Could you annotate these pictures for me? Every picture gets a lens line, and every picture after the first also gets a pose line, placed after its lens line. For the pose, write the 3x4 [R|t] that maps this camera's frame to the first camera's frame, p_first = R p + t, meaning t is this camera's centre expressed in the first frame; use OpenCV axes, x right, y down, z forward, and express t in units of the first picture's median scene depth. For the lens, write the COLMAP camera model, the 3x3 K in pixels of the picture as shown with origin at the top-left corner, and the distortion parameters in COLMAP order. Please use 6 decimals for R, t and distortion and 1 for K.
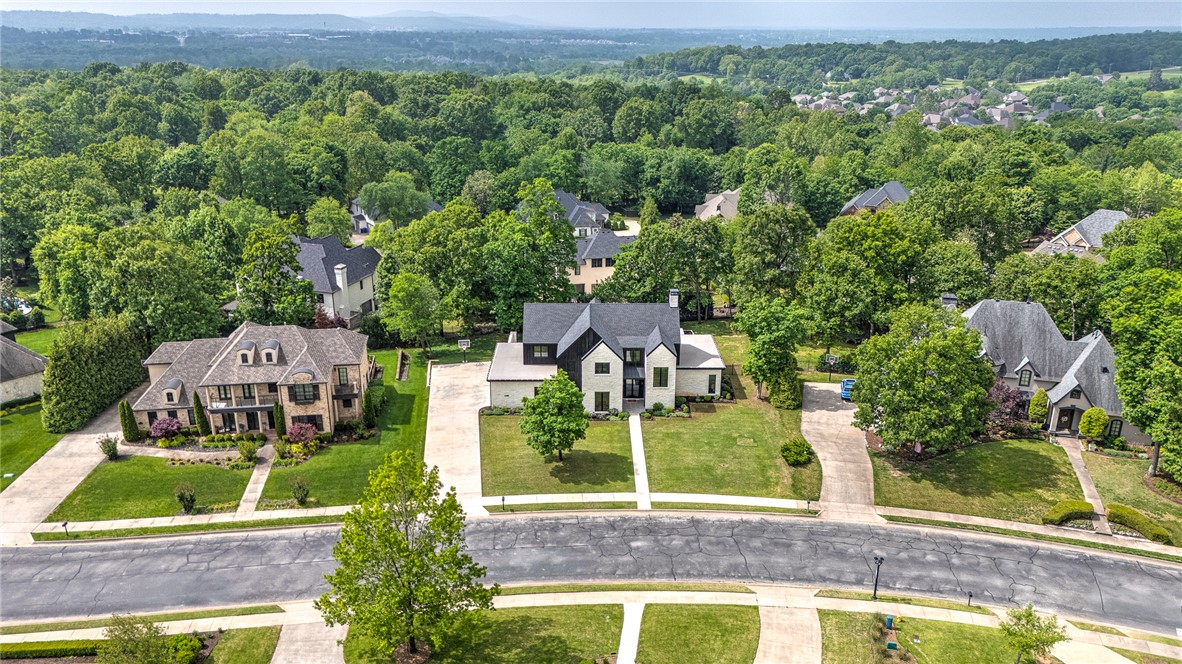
lens RADIAL K [[891.4, 0, 591.0], [0, 891.4, 332.0], [0, 0, 1]] dist [0.026848, -0.004769]
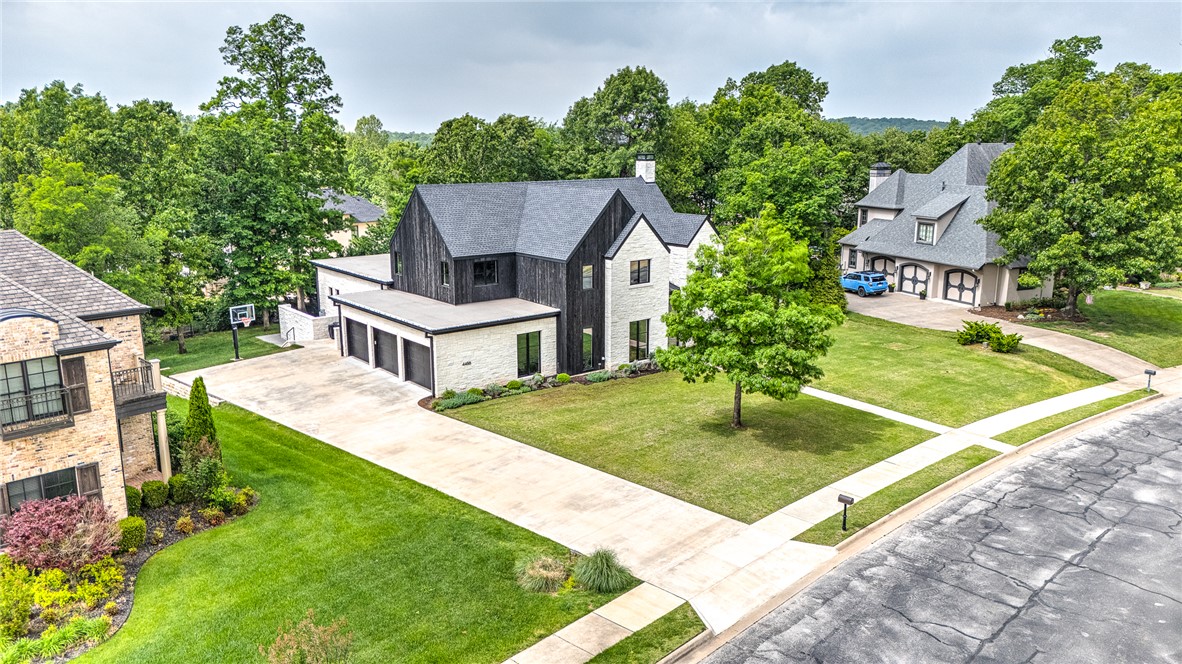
lens RADIAL K [[891.4, 0, 591.0], [0, 891.4, 332.0], [0, 0, 1]] dist [0.026848, -0.004769]
pose [[0.775540, -0.135588, 0.616566, -0.396637], [0.211546, 0.976013, -0.051457, 0.113297], [-0.594799, 0.170339, 0.785620, 0.740935]]
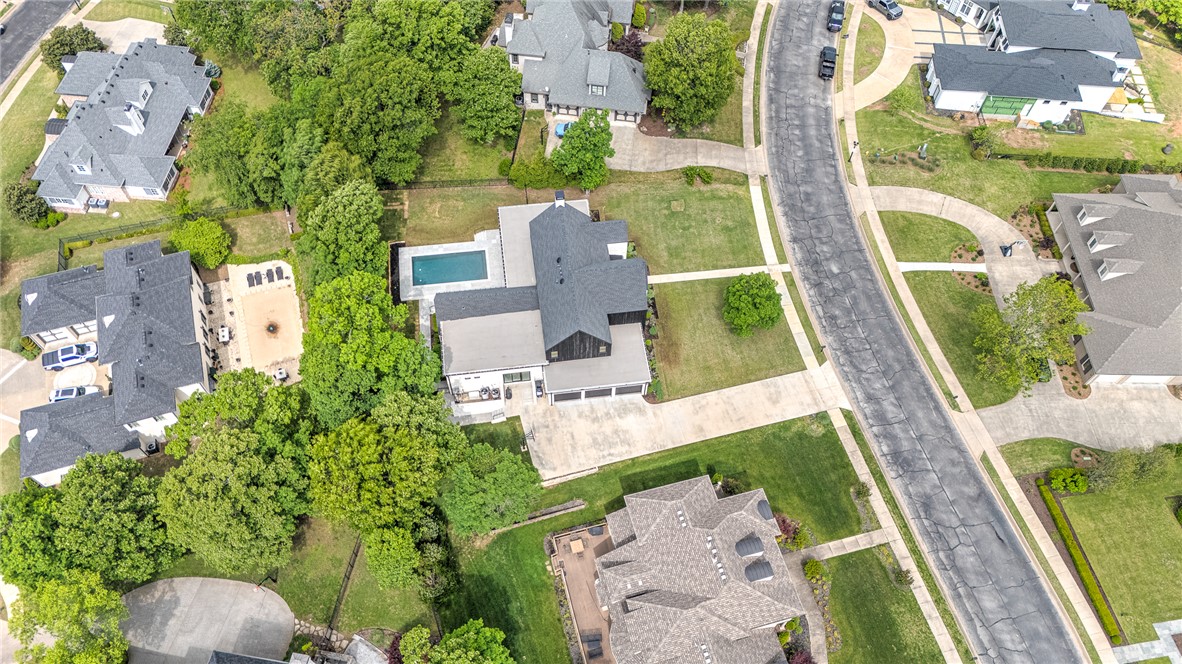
lens RADIAL K [[891.4, 0, 591.0], [0, 891.4, 332.0], [0, 0, 1]] dist [0.026848, -0.004769]
pose [[-0.128348, -0.840234, 0.526814, -0.716234], [0.313808, 0.469504, 0.825282, -0.998665], [-0.940772, 0.271242, 0.203412, 1.028054]]
